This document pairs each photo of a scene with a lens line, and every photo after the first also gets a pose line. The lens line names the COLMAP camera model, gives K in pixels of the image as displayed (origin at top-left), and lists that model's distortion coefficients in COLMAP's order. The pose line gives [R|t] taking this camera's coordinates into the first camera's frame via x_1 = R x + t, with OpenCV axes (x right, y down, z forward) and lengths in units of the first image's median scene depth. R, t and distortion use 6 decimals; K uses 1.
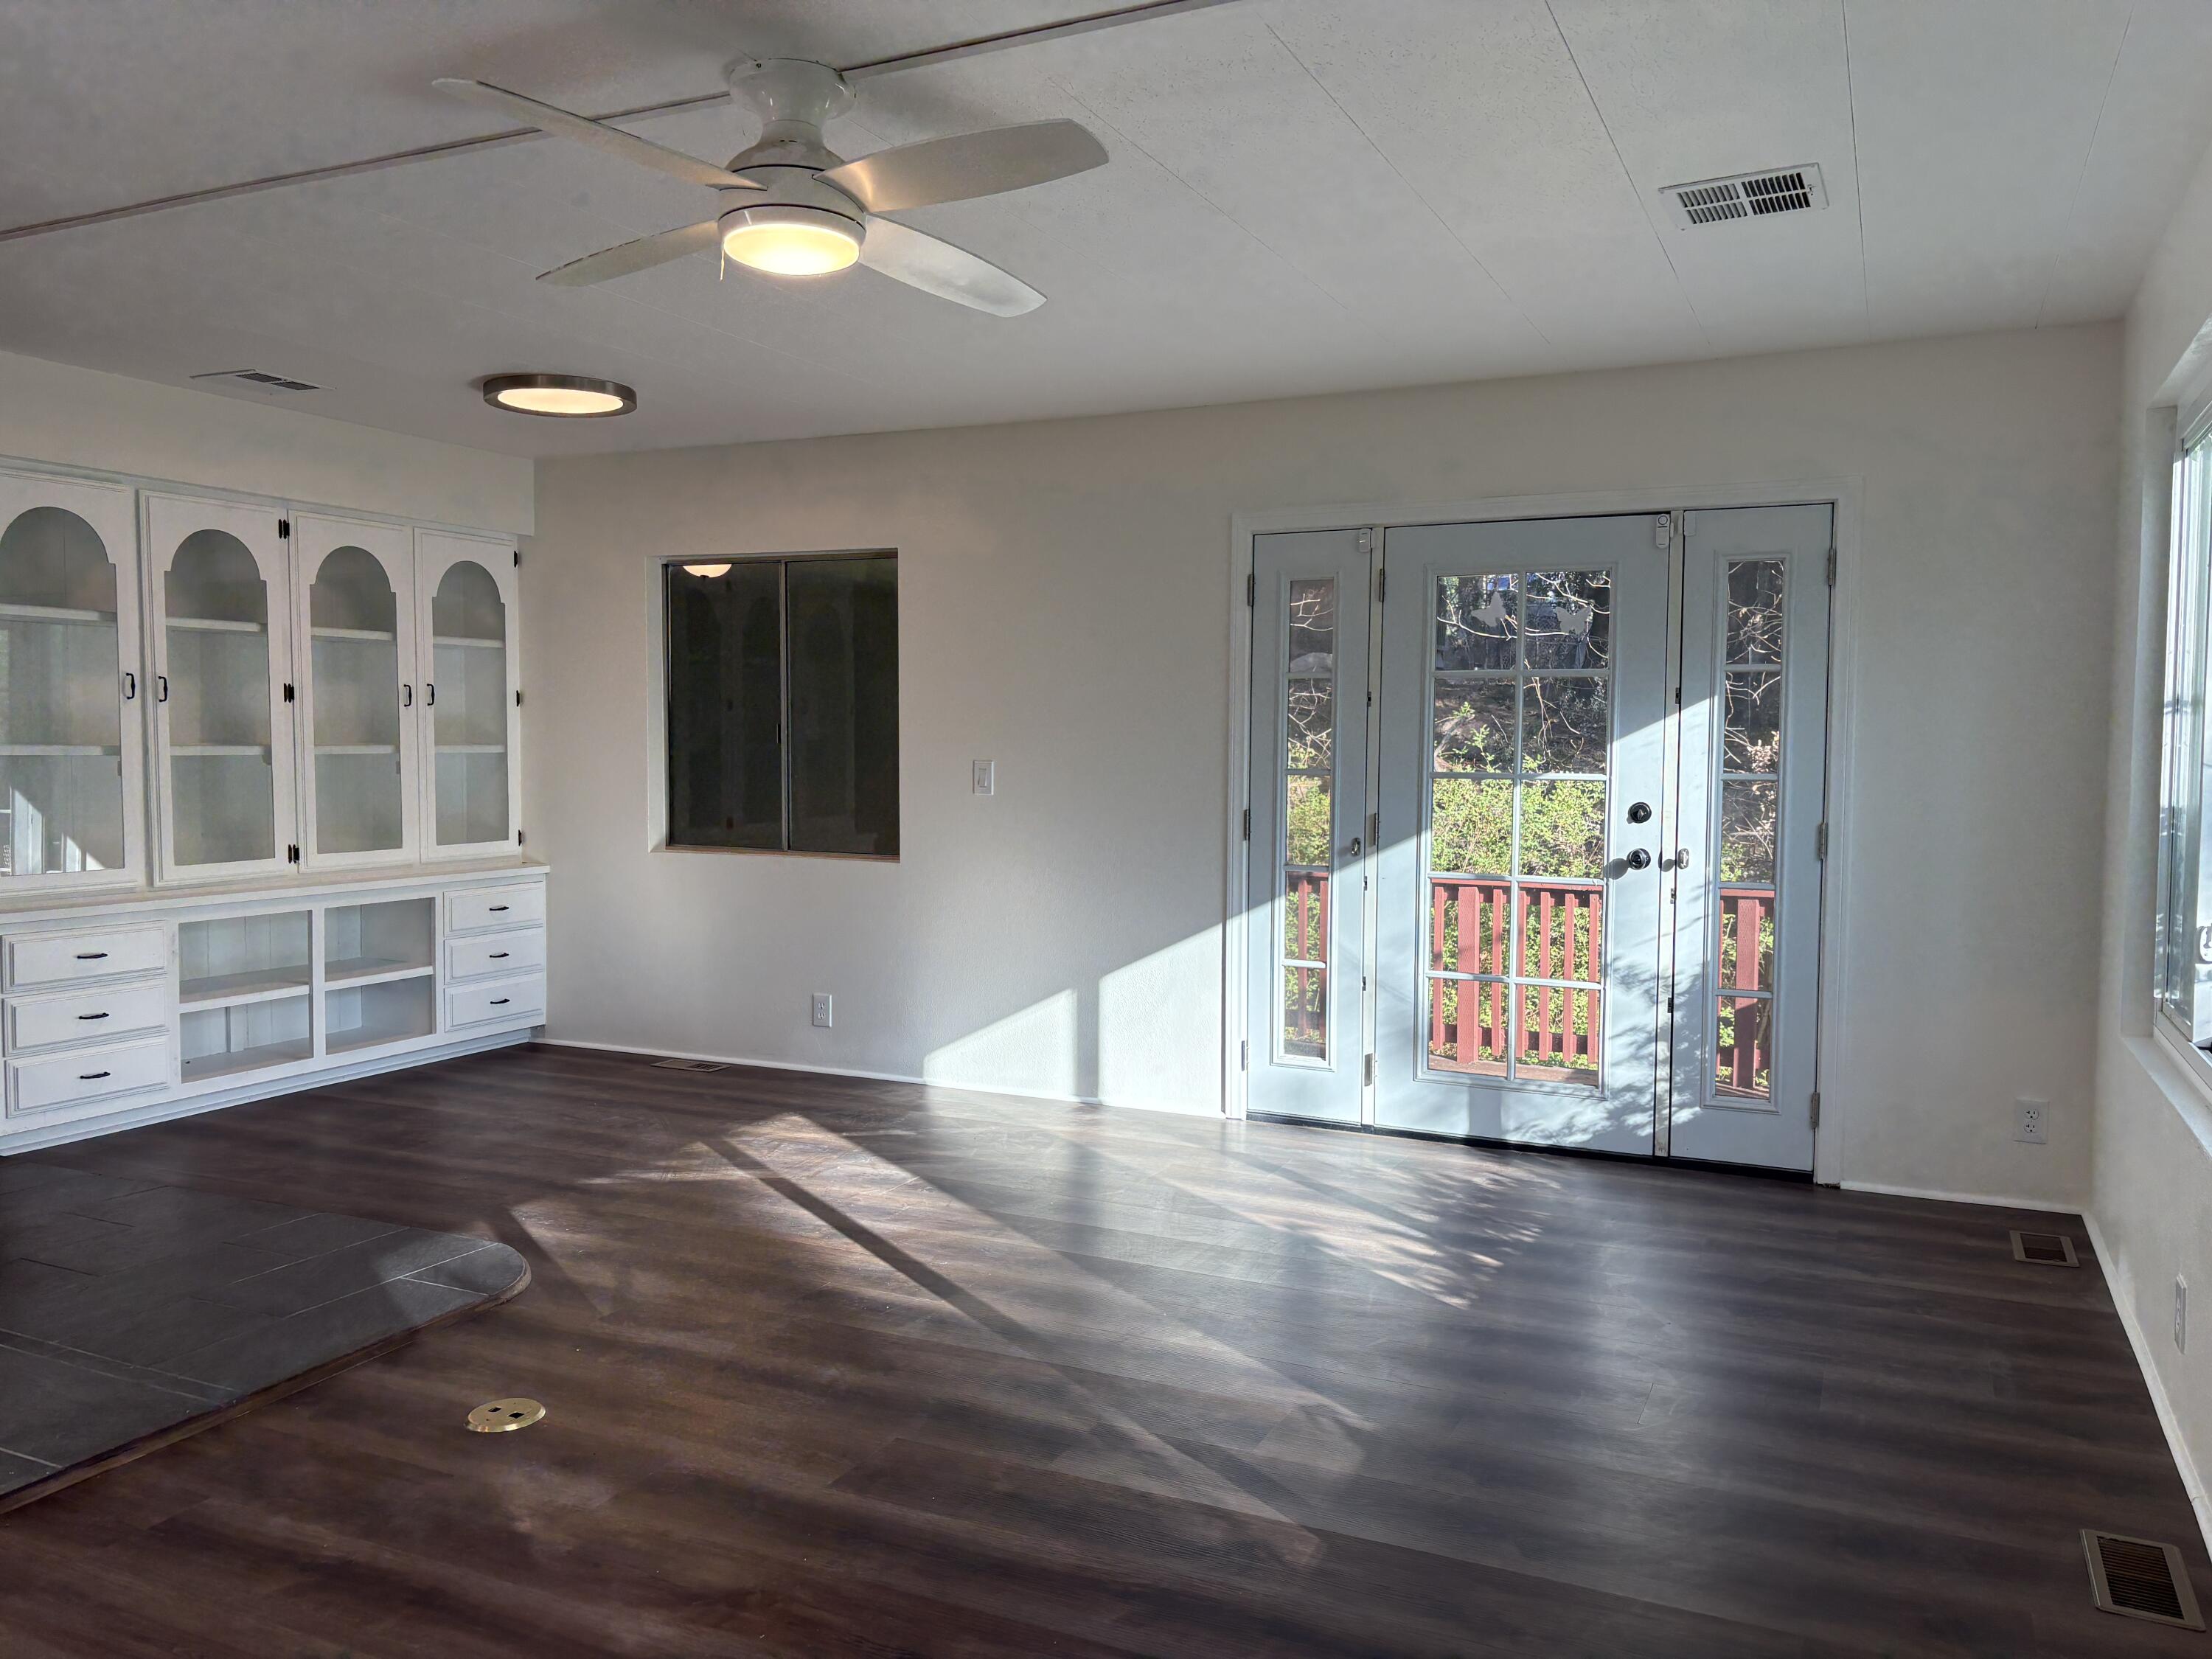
lens RADIAL K [[1681.6, 0, 1107.7], [0, 1681.6, 833.8], [0, 0, 1]] dist [0.007245, -0.008239]
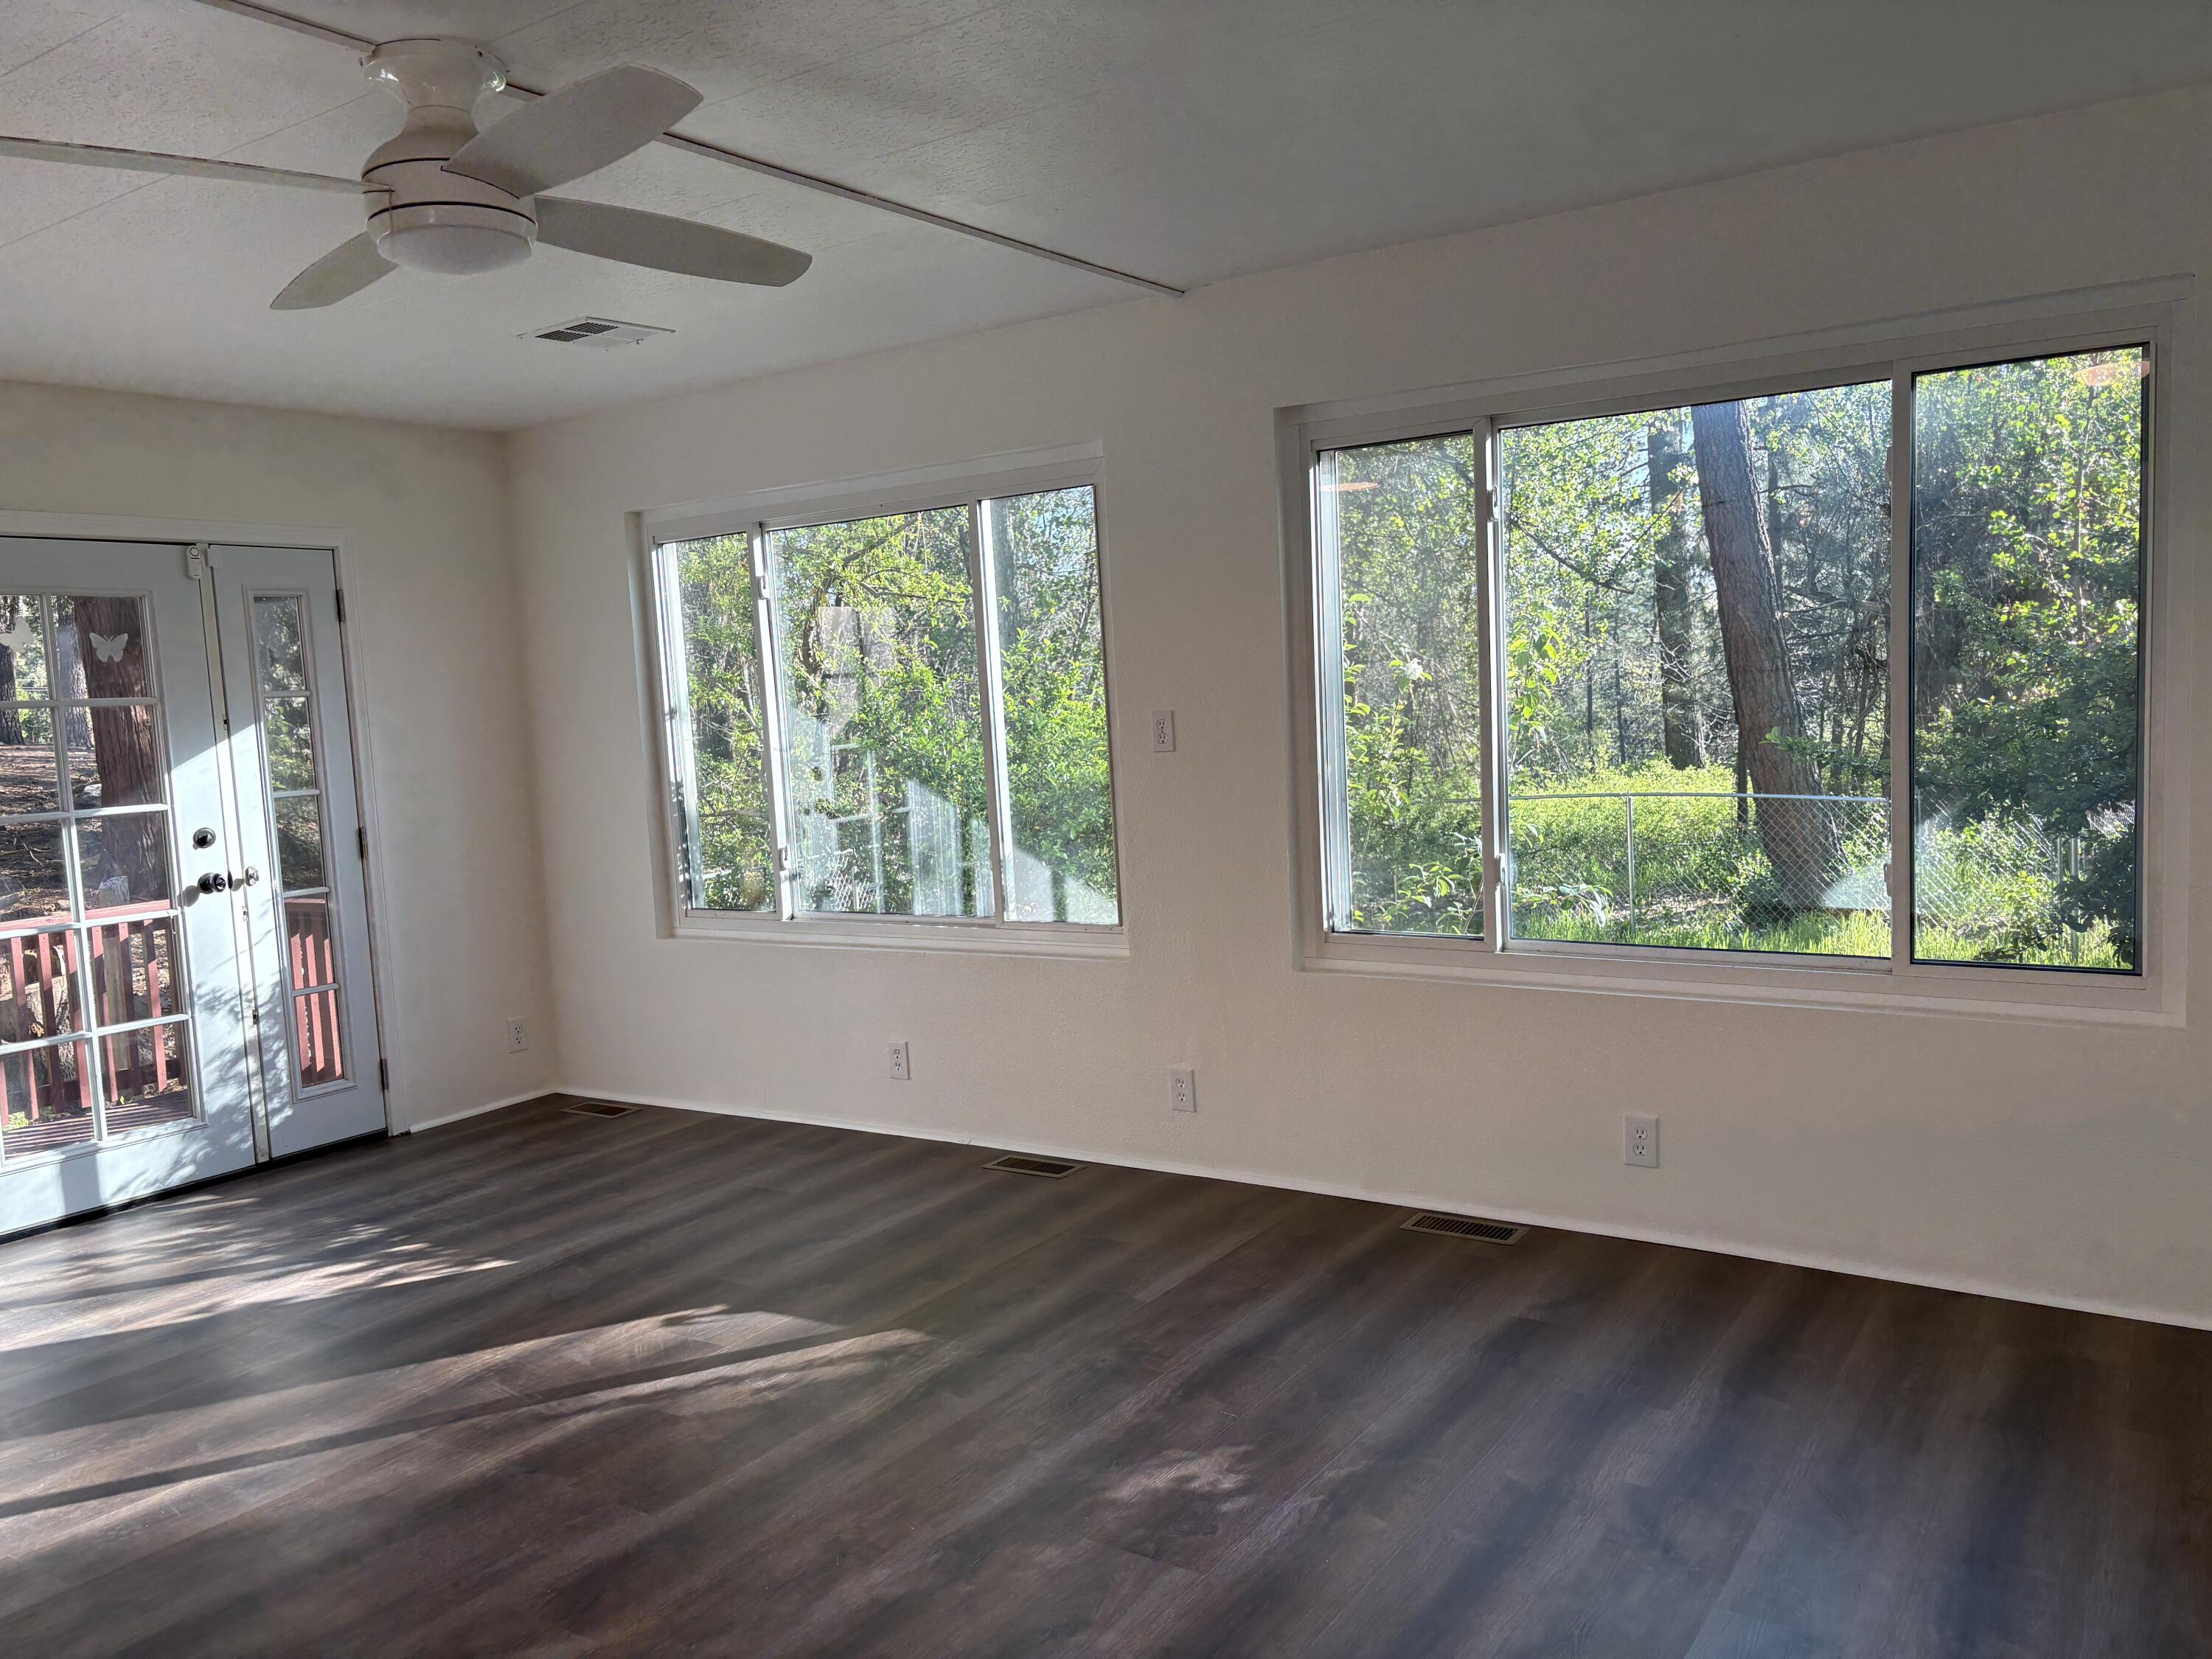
lens RADIAL K [[1674.1, 0, 1106.0], [0, 1674.1, 829.5], [0, 0, 1]] dist [0.054319, -0.068278]
pose [[0.134499, -0.092783, 0.986560, -0.642790], [0.109995, 0.990852, 0.078191, -0.038831], [-0.984790, 0.098000, 0.143474, 0.328749]]
